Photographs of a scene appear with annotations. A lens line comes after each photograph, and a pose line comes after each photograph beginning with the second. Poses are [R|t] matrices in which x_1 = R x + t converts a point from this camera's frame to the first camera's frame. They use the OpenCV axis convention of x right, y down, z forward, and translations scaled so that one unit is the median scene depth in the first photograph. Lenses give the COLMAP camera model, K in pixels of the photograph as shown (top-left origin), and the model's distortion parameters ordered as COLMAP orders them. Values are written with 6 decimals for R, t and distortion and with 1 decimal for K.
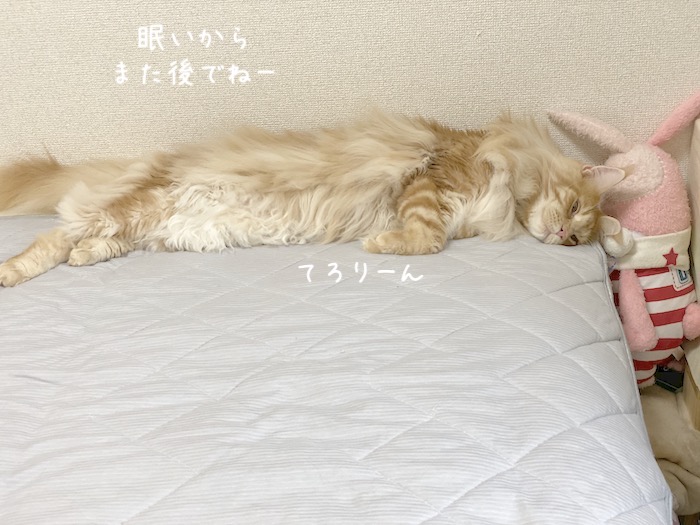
lens RADIAL K [[1069.8, 0, 350.0], [0, 1069.8, 262.5], [0, 0, 1]] dist [0.022311, 0.060491]
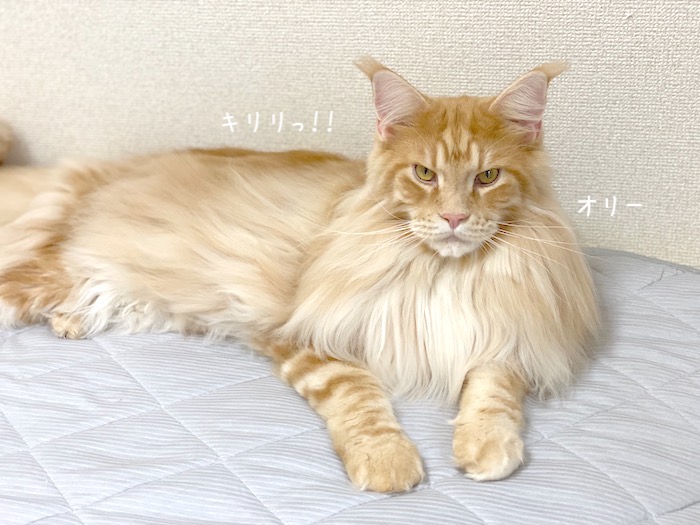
lens RADIAL K [[1069.8, 0, 350.0], [0, 1069.8, 262.5], [0, 0, 1]] dist [0.022311, 0.060491]
pose [[0.961730, 0.123216, -0.244733, 0.131920], [-0.106789, 0.991111, 0.079346, -0.107615], [0.252334, -0.050175, 0.966338, 0.378629]]
